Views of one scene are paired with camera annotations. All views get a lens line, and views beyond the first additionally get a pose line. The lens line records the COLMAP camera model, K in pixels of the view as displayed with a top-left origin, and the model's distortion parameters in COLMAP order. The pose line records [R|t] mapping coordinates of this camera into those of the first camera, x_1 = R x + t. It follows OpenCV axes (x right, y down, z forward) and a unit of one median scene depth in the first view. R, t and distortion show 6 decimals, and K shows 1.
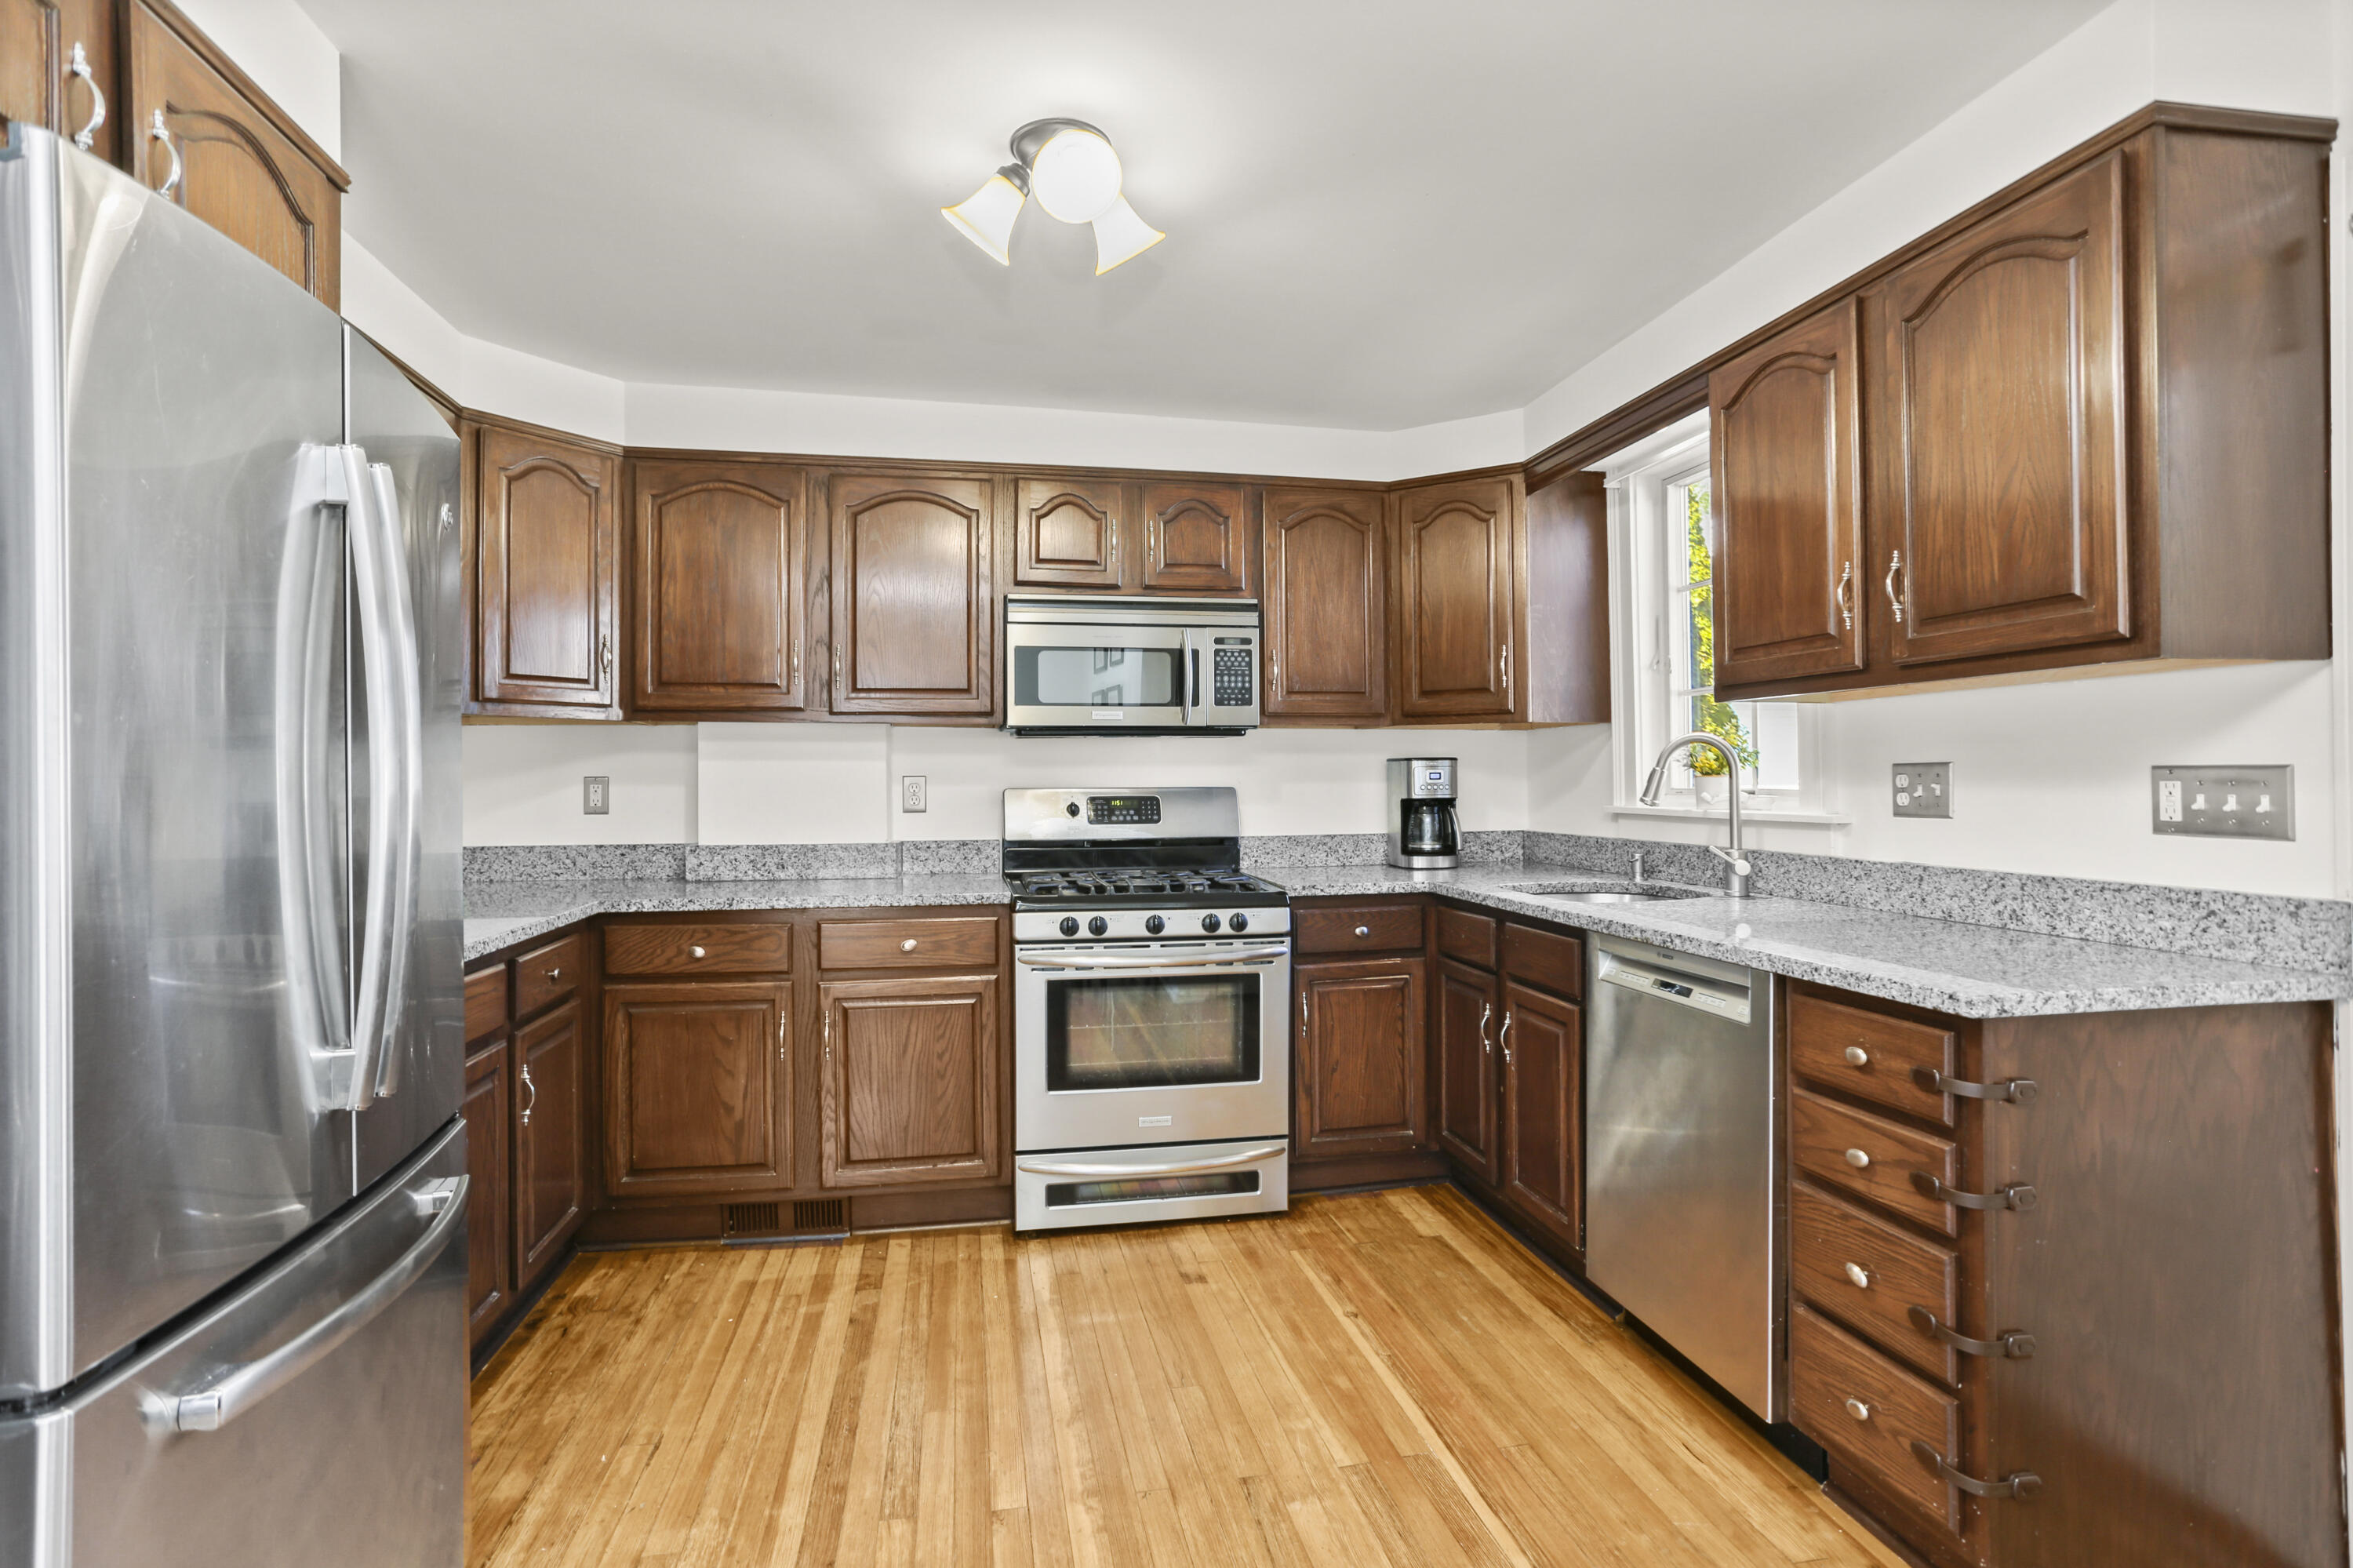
lens RADIAL K [[1163.6, 0, 1174.8], [0, 1163.6, 761.8], [0, 0, 1]] dist [-0.044437, 0.025063]
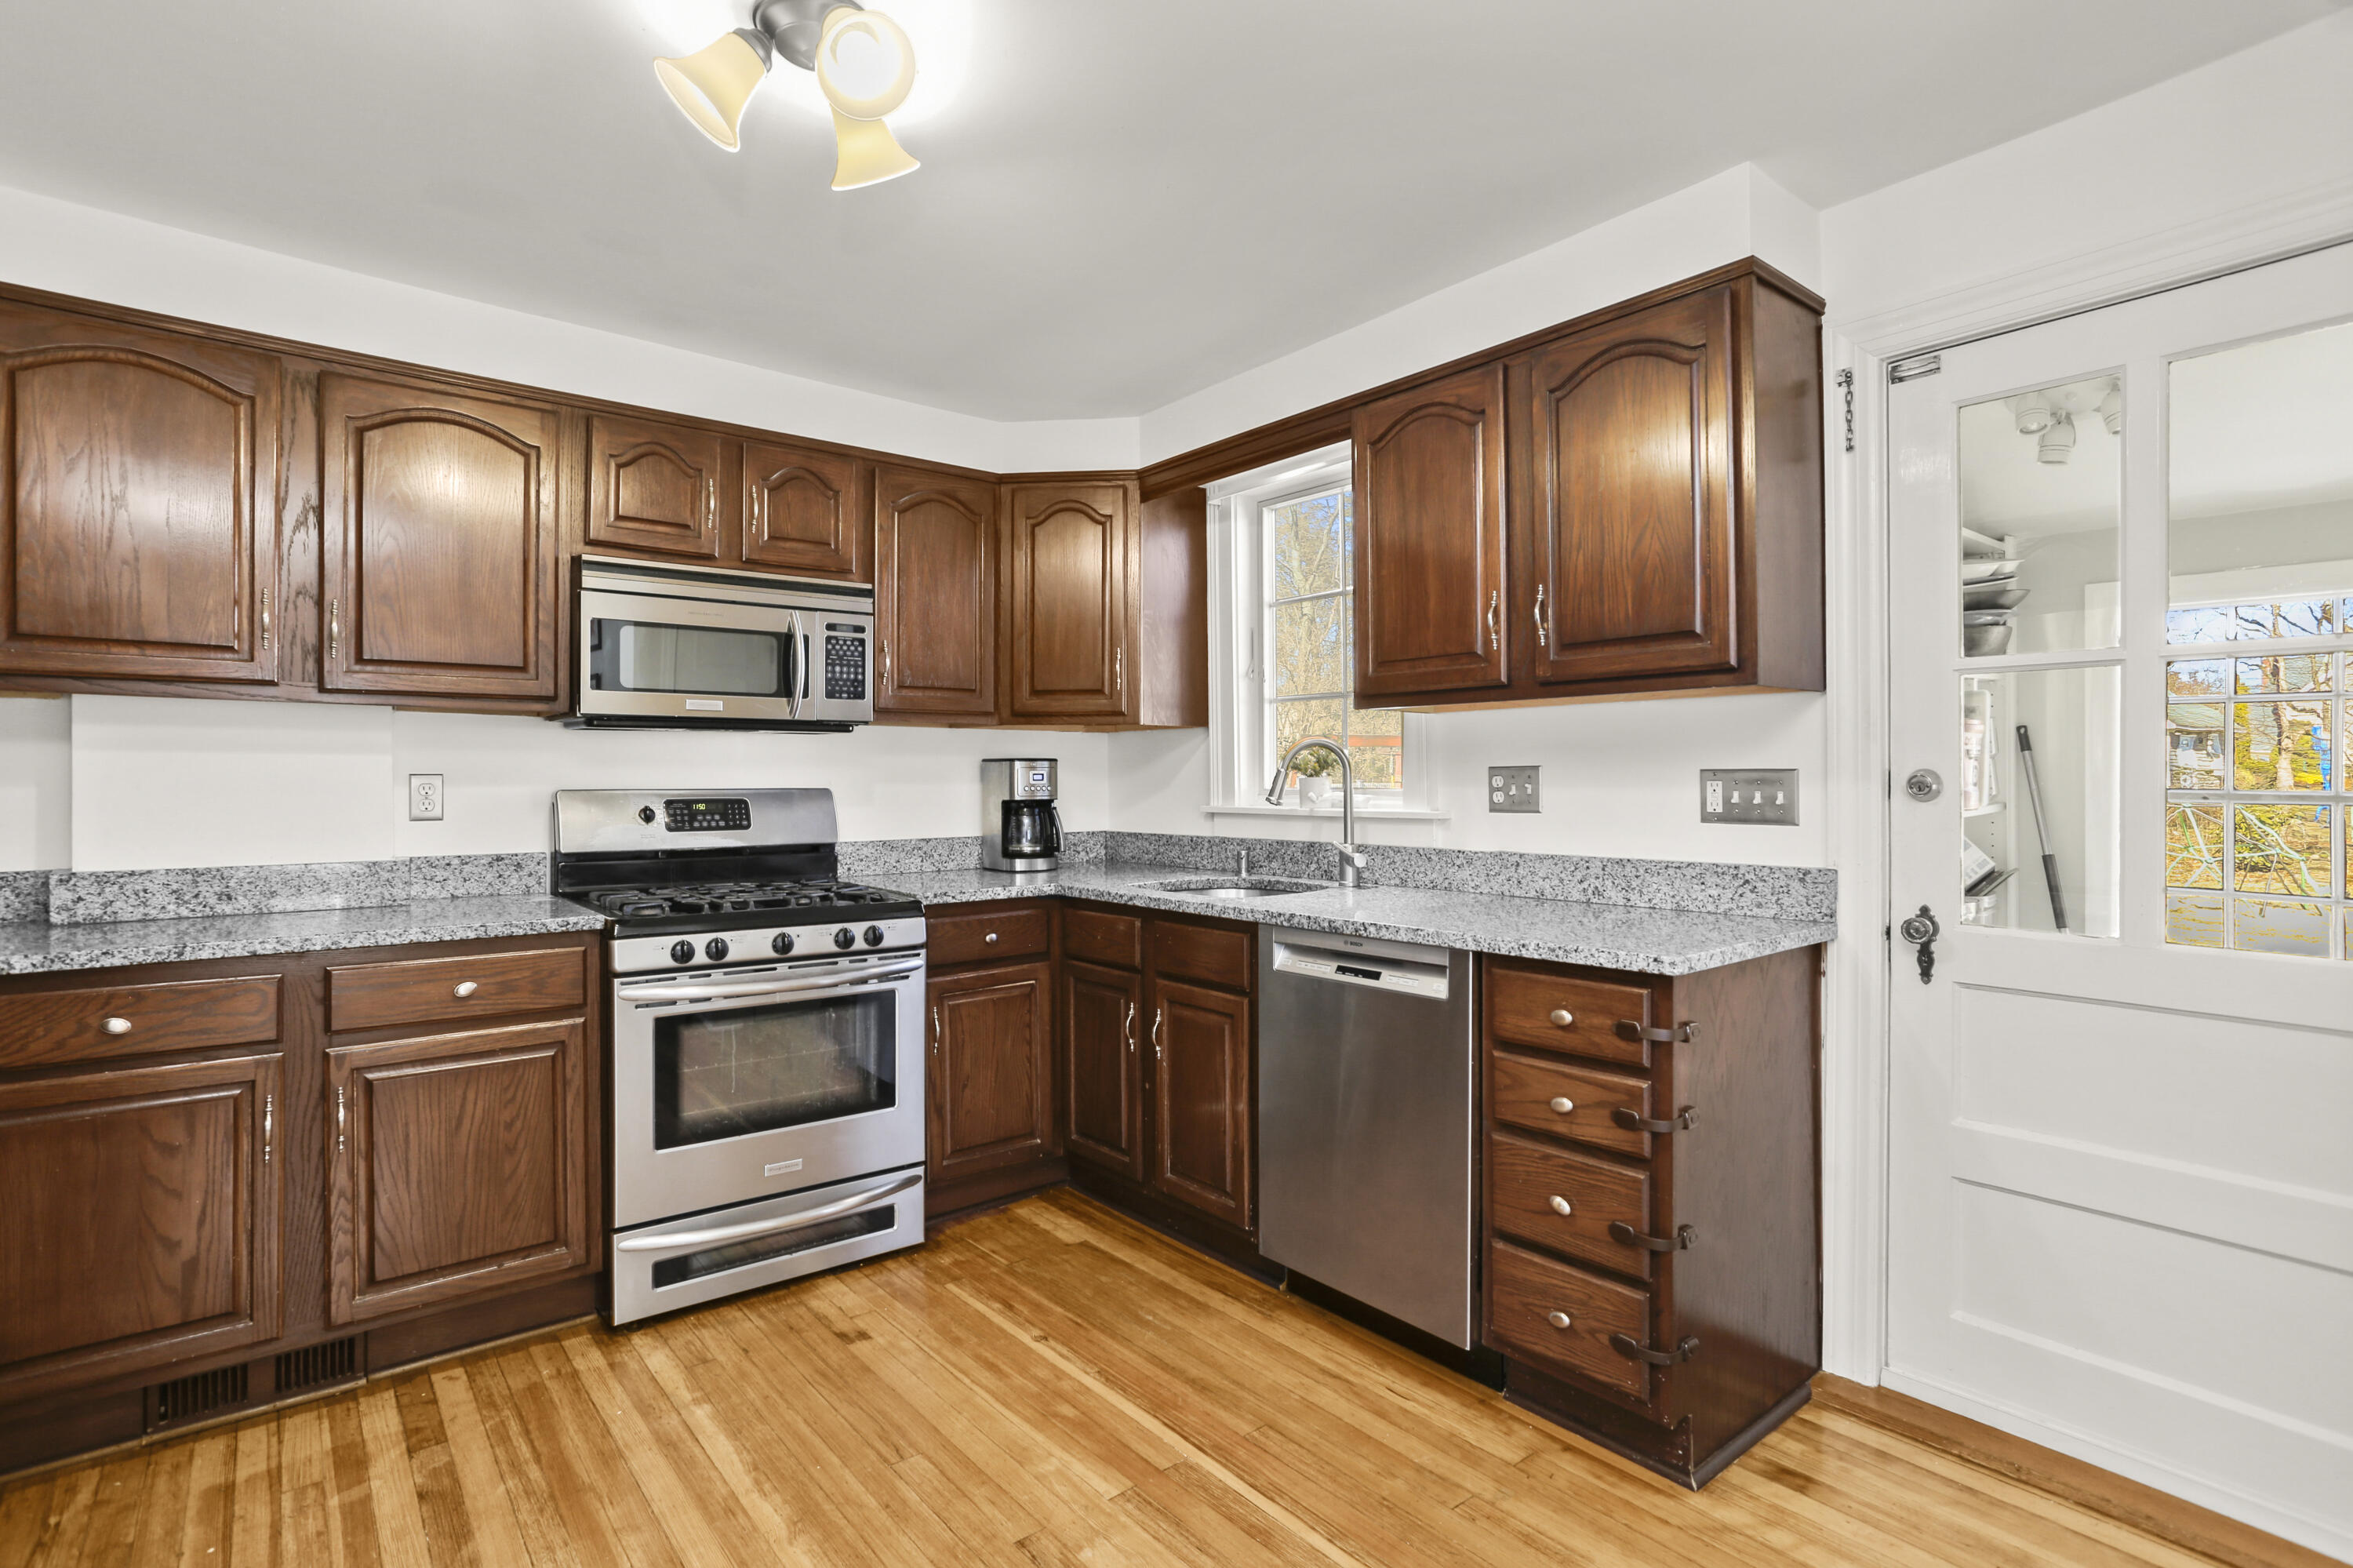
lens RADIAL K [[1163.6, 0, 1251.1], [0, 1163.6, 763.6], [0, 0, 1]] dist [-0.044437, 0.025063]
pose [[0.877945, 0.008695, 0.478683, -0.141056], [-0.008259, 0.999961, -0.003016, 0.003491], [-0.478691, -0.001306, 0.877983, 0.070286]]
